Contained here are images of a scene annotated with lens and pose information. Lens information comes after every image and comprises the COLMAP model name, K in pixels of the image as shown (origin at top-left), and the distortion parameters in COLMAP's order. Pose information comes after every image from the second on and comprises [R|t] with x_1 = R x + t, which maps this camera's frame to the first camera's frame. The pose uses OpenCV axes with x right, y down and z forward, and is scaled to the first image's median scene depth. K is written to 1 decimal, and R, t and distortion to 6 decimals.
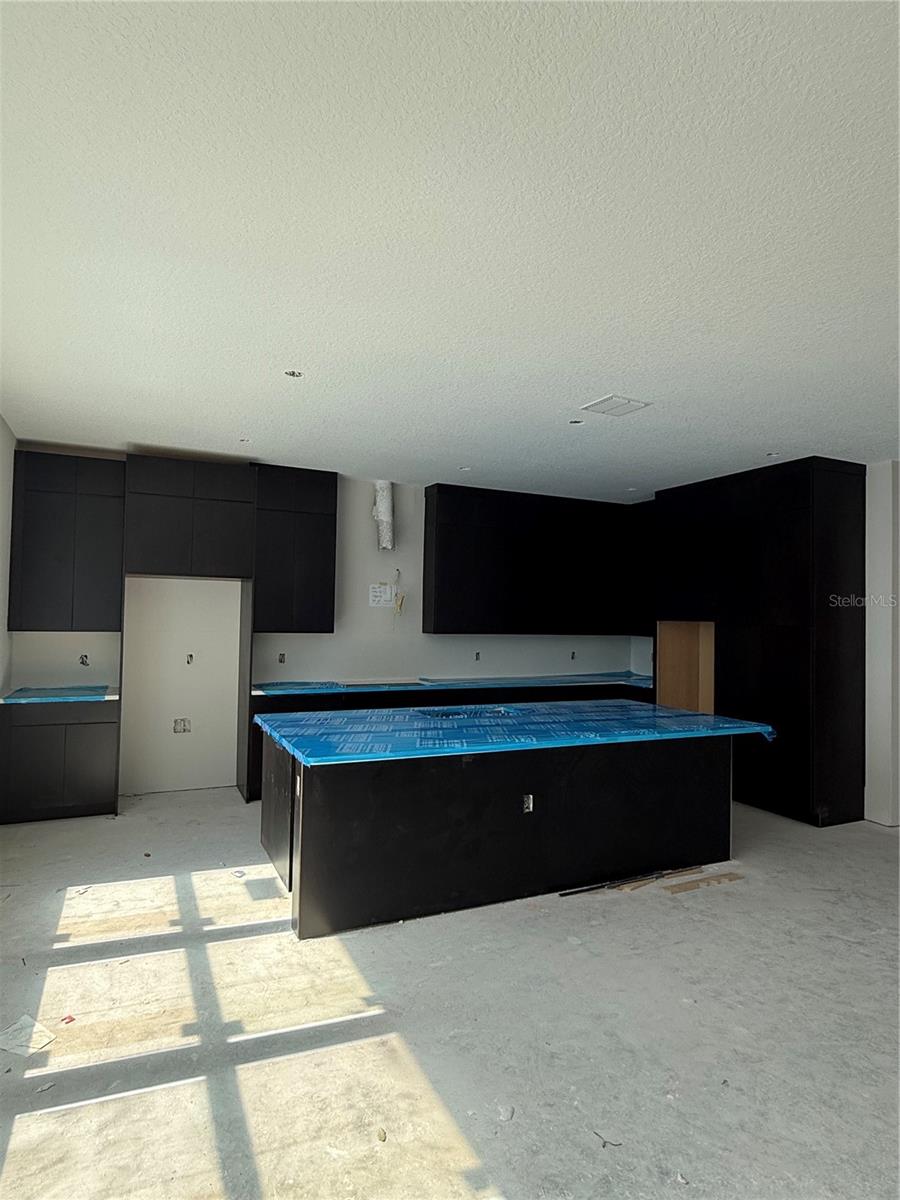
lens RADIAL K [[678.3, 0, 450.0], [0, 678.3, 600.0], [0, 0, 1]] dist [-0.002926, -0.000287]
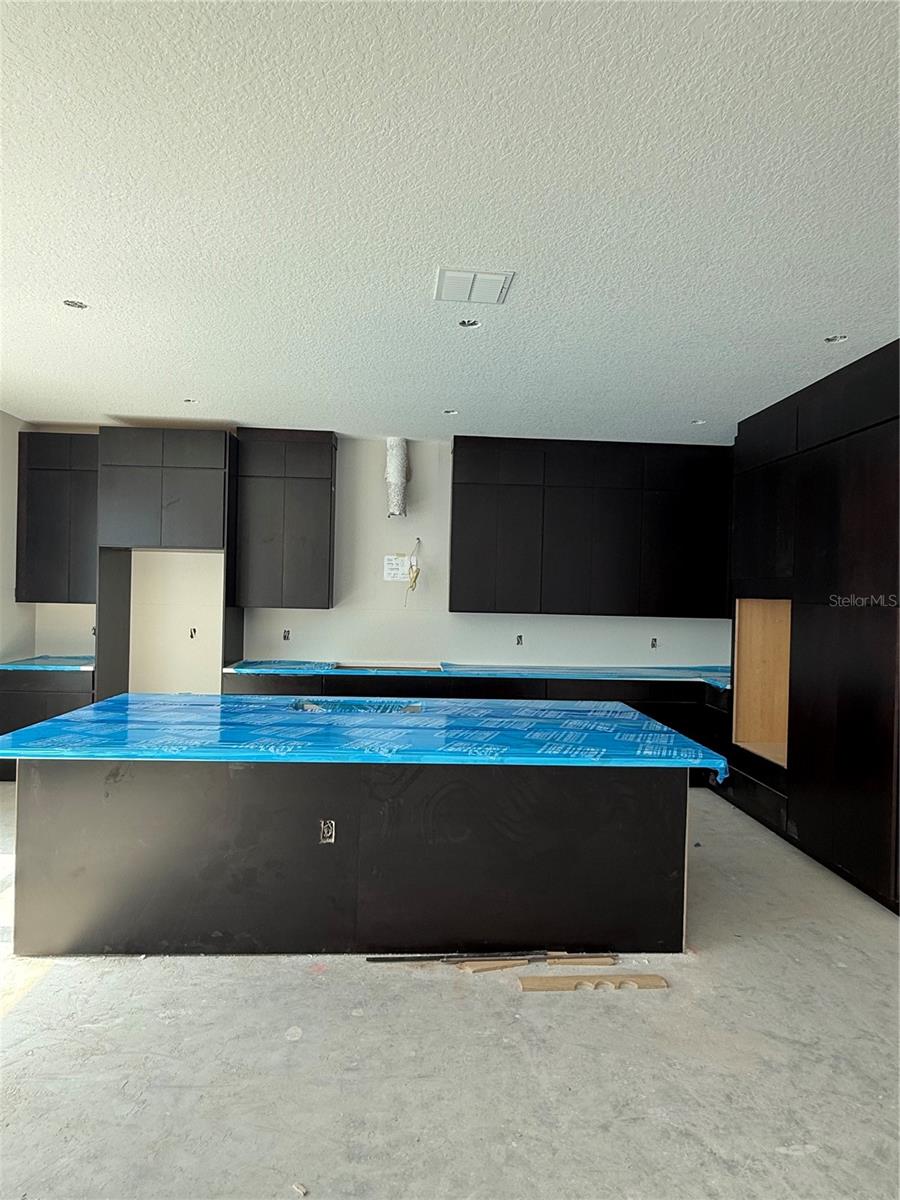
lens RADIAL K [[678.3, 0, 450.0], [0, 678.3, 600.0], [0, 0, 1]] dist [-0.002926, -0.000287]
pose [[0.927052, 0.007347, -0.374860, 0.346388], [0.002442, 0.999668, 0.025633, 0.014746], [0.374924, -0.024679, 0.926727, 0.235568]]
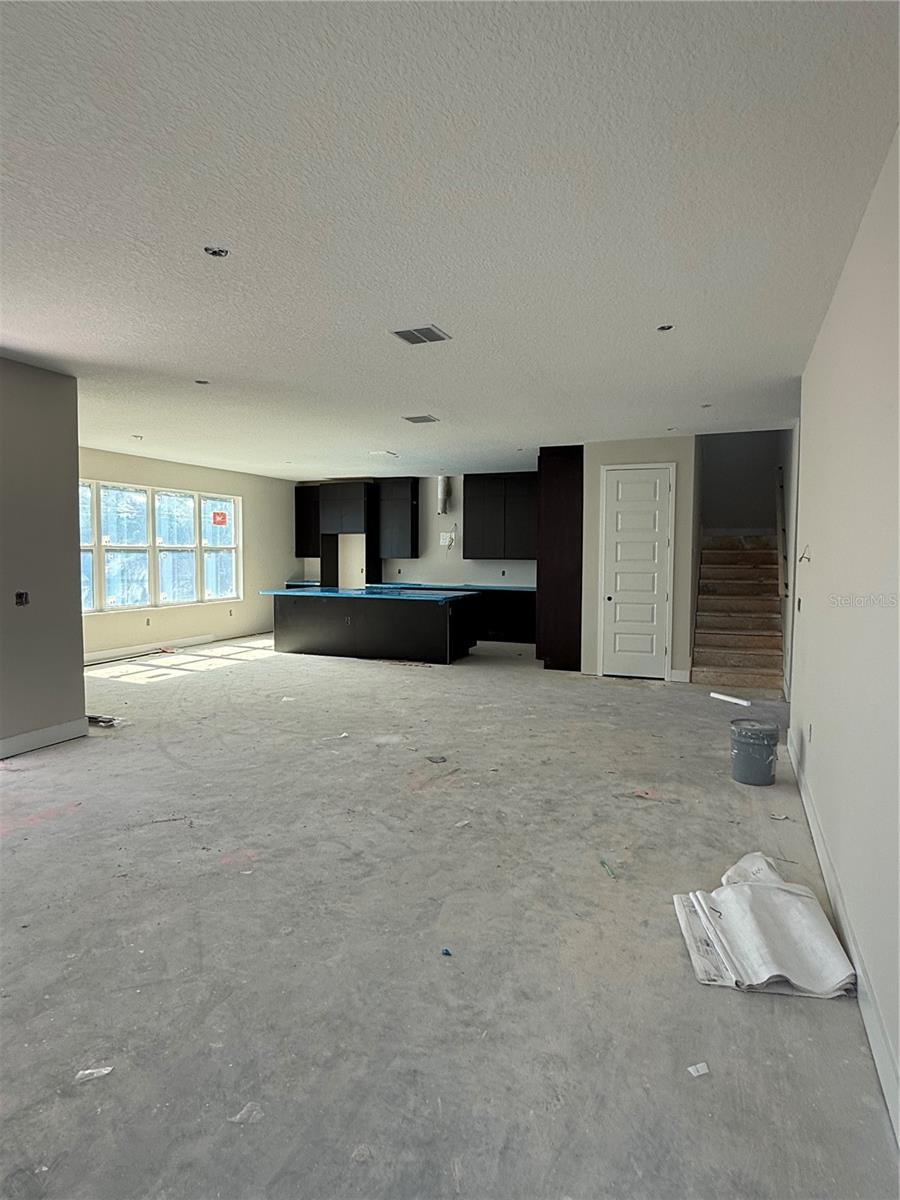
lens RADIAL K [[678.3, 0, 450.0], [0, 678.3, 600.0], [0, 0, 1]] dist [-0.002926, -0.000287]
pose [[0.668064, 0.035576, -0.743253, 1.499516], [0.024949, 0.997224, 0.070158, 0.035844], [0.743686, -0.065414, 0.665321, -0.267651]]
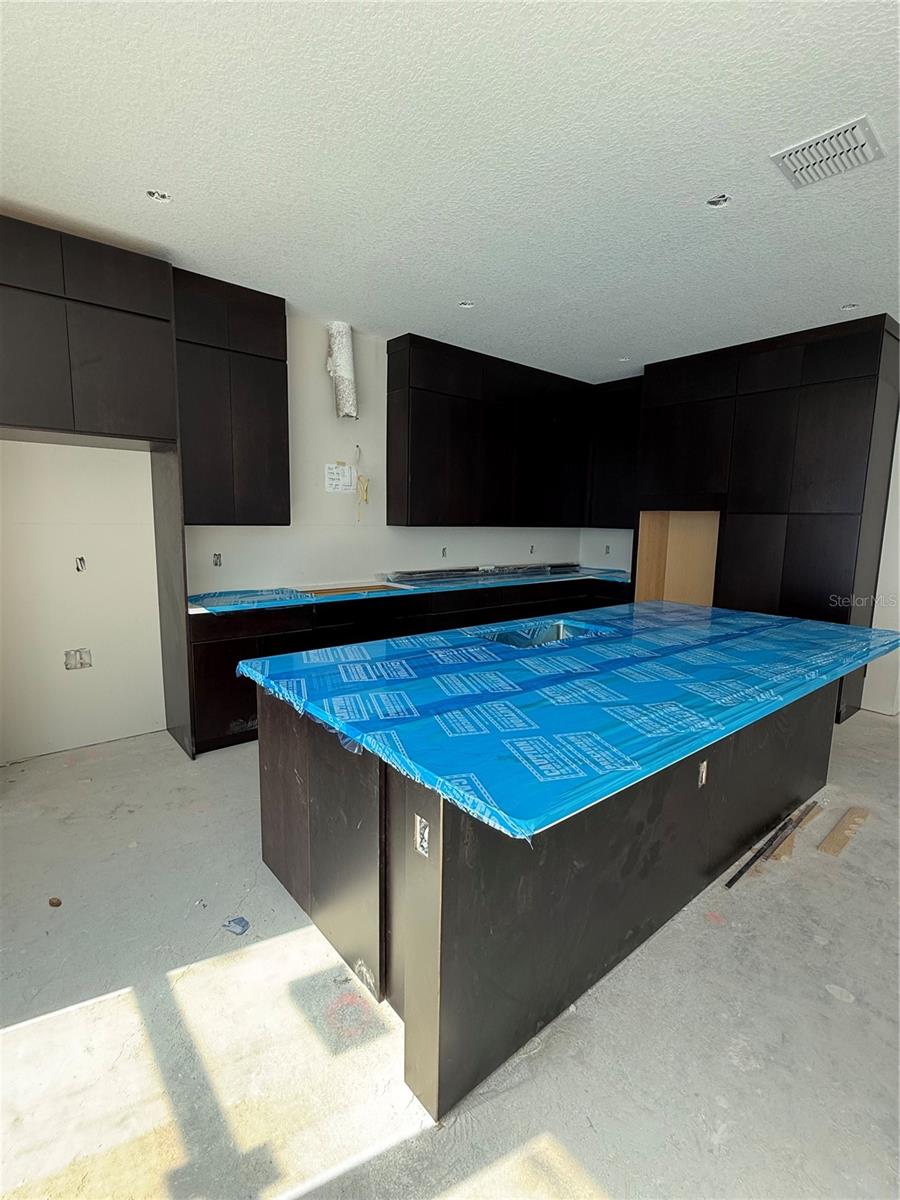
lens RADIAL K [[557.3, 0, 450.0], [0, 557.3, 600.0], [0, 0, 1]] dist [0.001792, -0.000116]
pose [[0.966114, -0.038594, 0.255214, -0.174345], [-0.006827, 0.984592, 0.174733, 0.022113], [-0.258025, -0.170554, 0.950965, 0.374789]]
